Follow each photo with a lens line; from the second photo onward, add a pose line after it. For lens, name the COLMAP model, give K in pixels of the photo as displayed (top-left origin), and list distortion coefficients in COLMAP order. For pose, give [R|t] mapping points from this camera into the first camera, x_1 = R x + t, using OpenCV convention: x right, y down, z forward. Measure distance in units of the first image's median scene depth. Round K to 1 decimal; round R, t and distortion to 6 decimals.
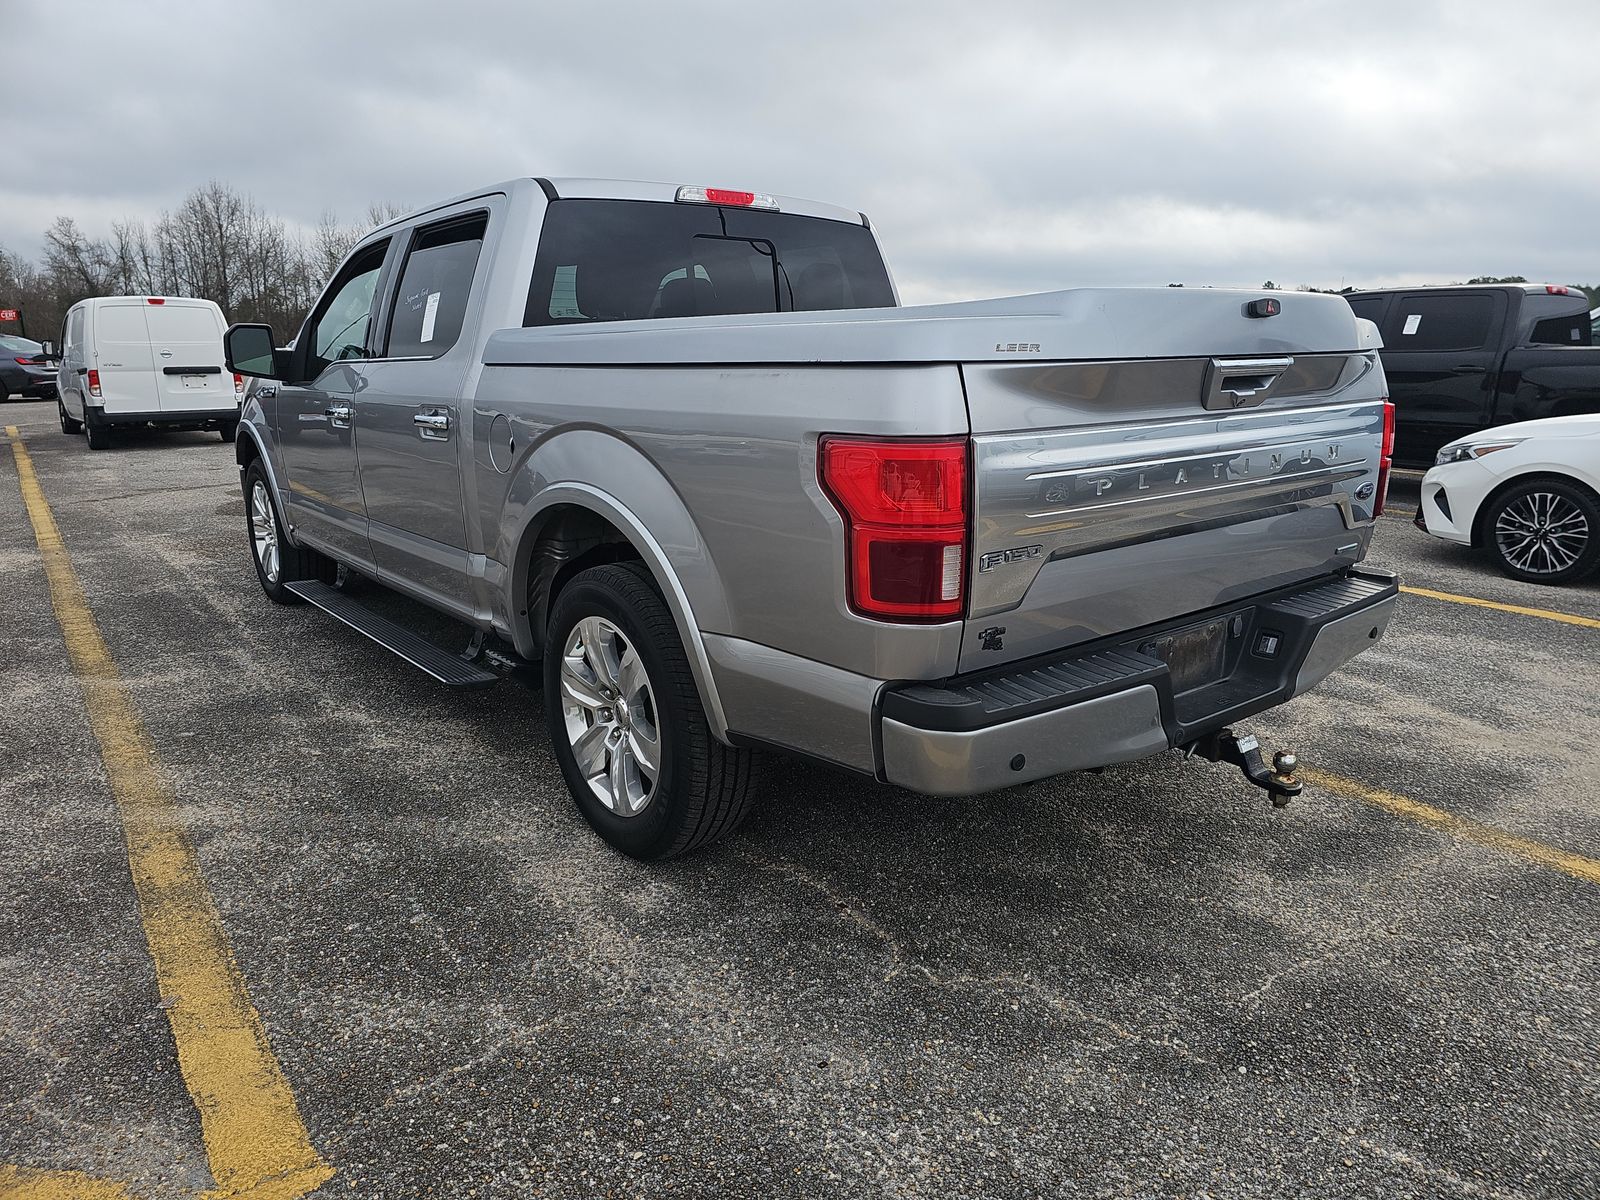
lens RADIAL K [[1061.5, 0, 799.4], [0, 1061.5, 598.9], [0, 0, 1]] dist [0.045310, -0.044003]
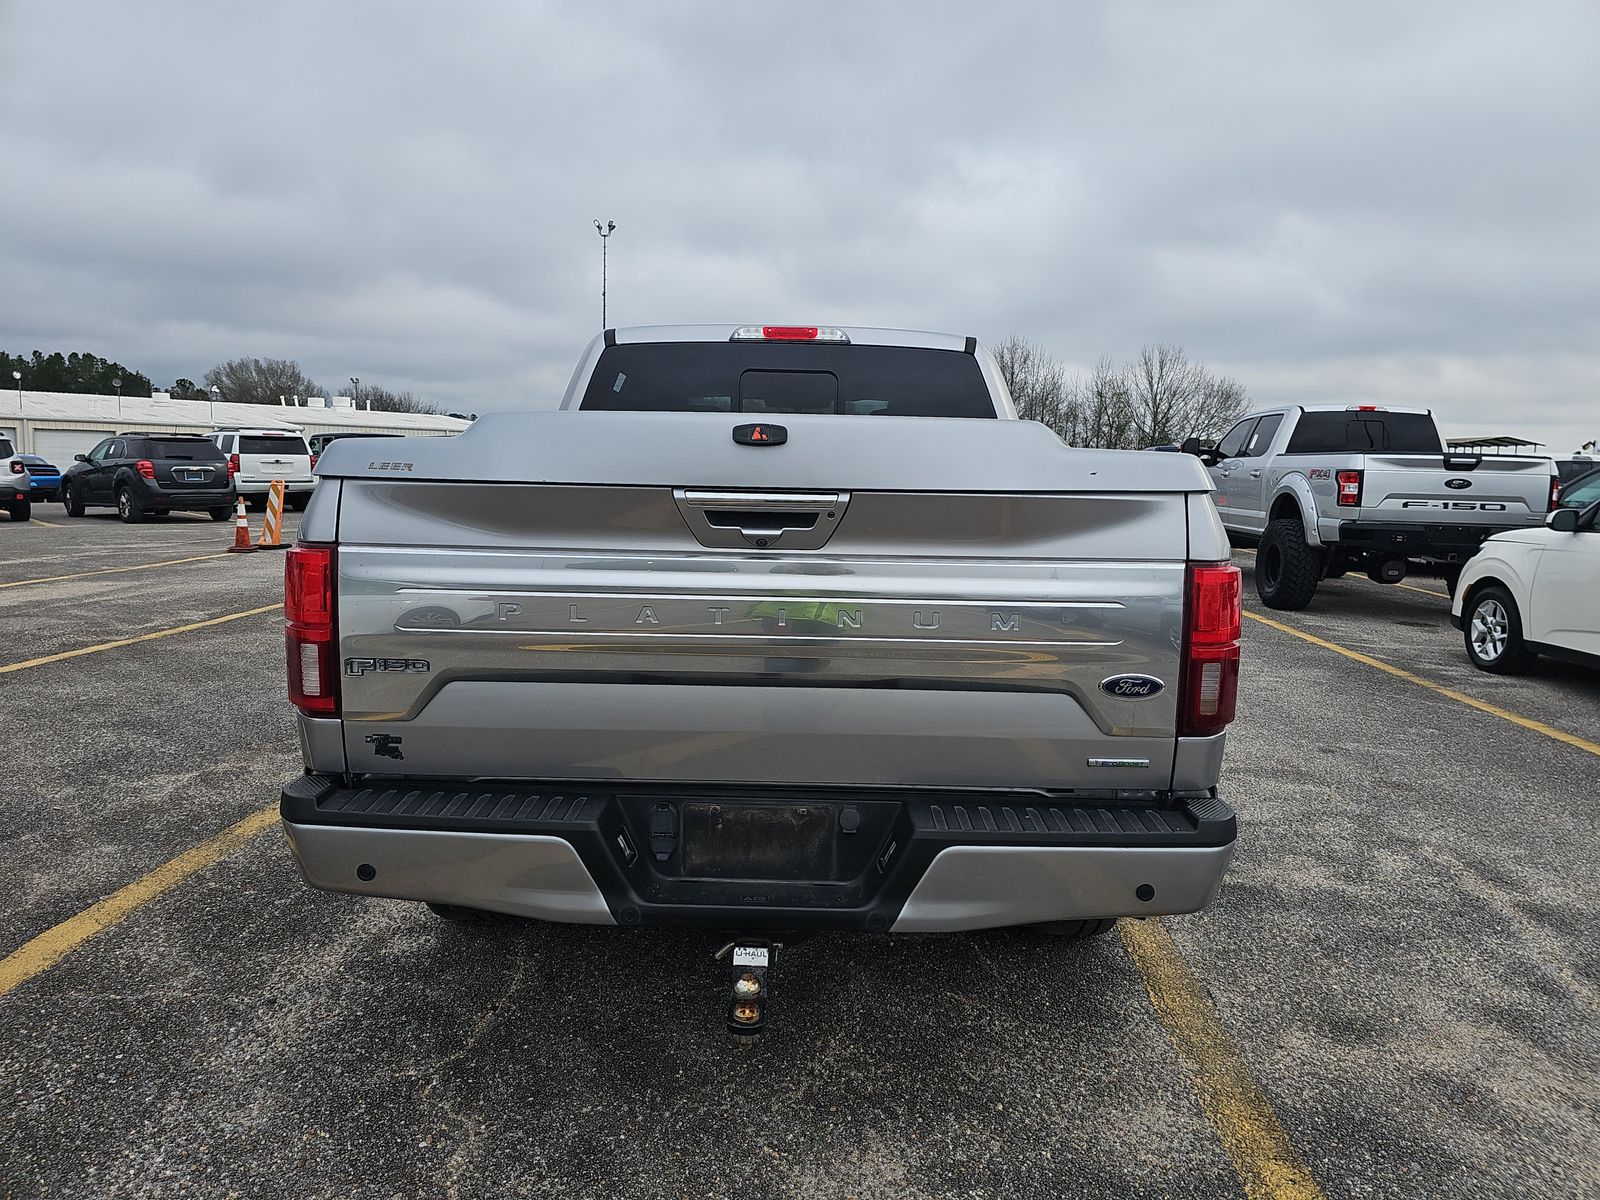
lens RADIAL K [[1061.5, 0, 803.9], [0, 1061.5, 596.3], [0, 0, 1]] dist [0.045310, -0.044003]
pose [[0.772292, 0.097725, -0.627705, 0.891652], [-0.173794, 0.982903, -0.060801, -0.087661], [0.611032, 0.156048, 0.776073, 0.339562]]
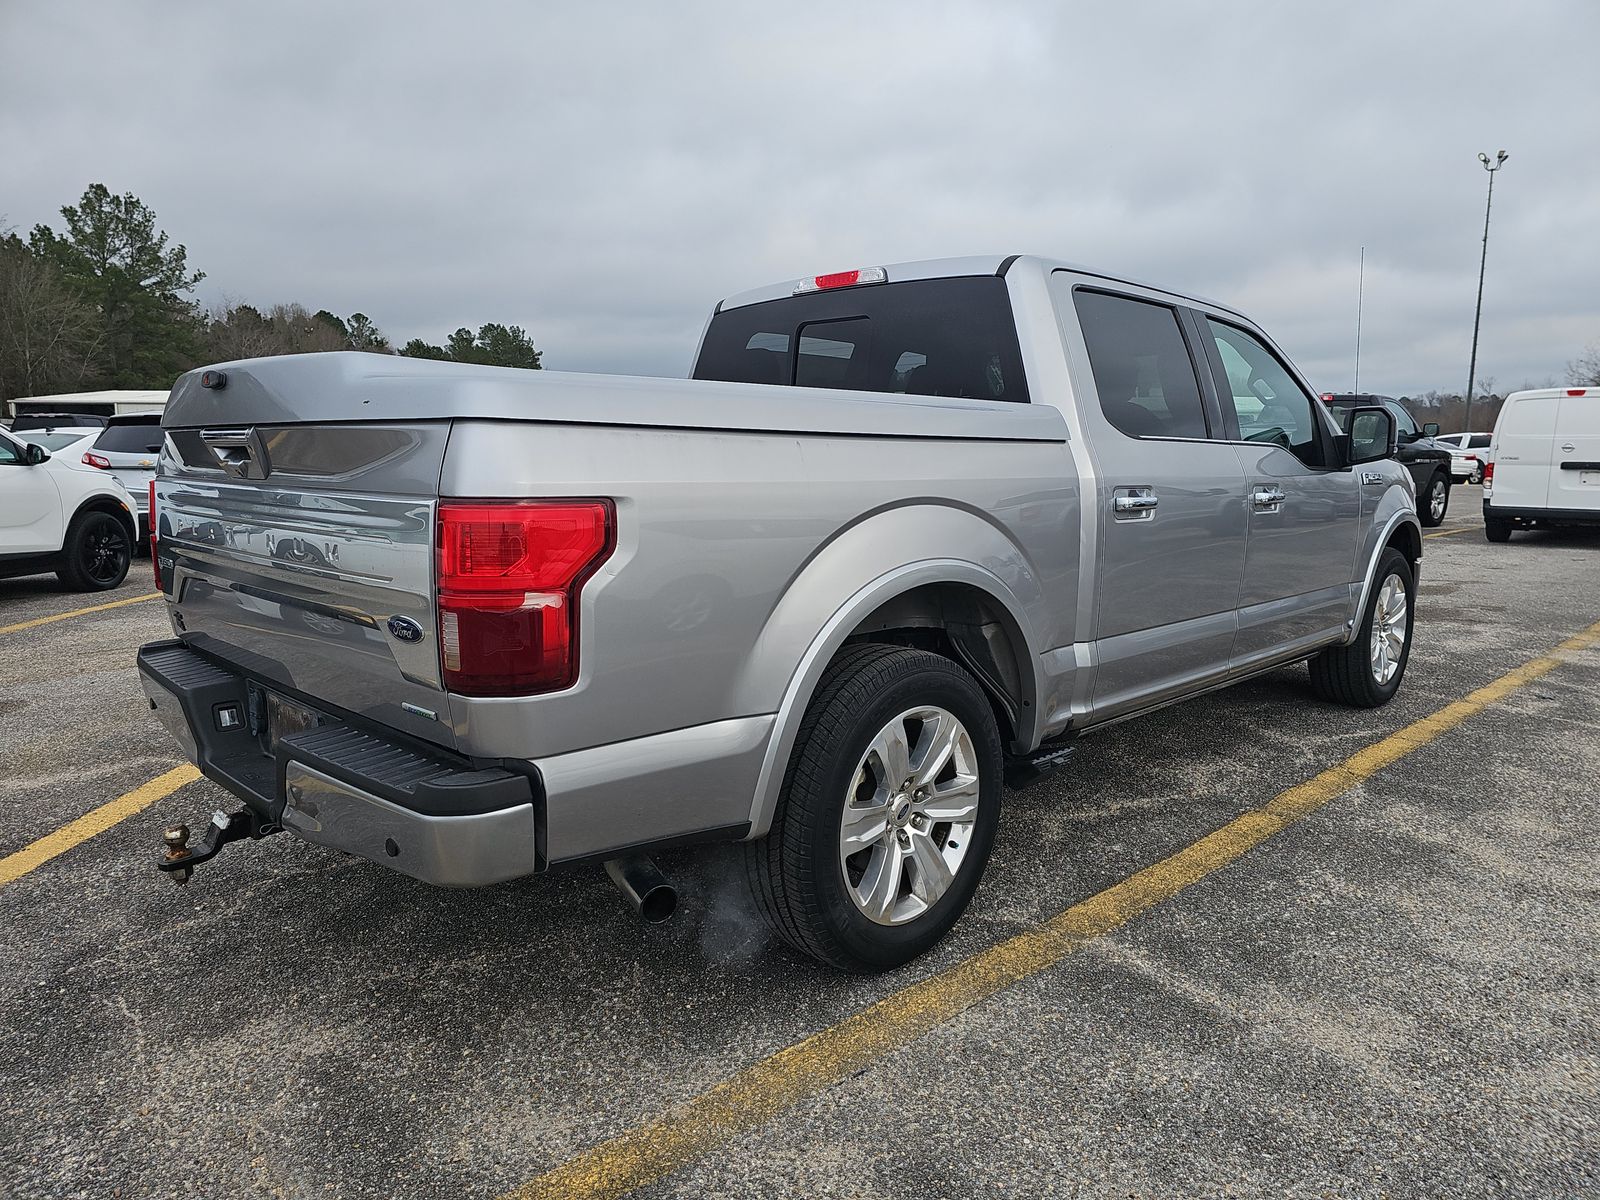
lens RADIAL K [[1061.5, 0, 801.0], [0, 1061.5, 601.8], [0, 0, 1]] dist [0.045310, -0.044003]
pose [[0.106293, 0.151432, -0.982736, 1.349932], [-0.234757, 0.964217, 0.123187, -0.288471], [0.966225, 0.217610, 0.138039, 1.277762]]
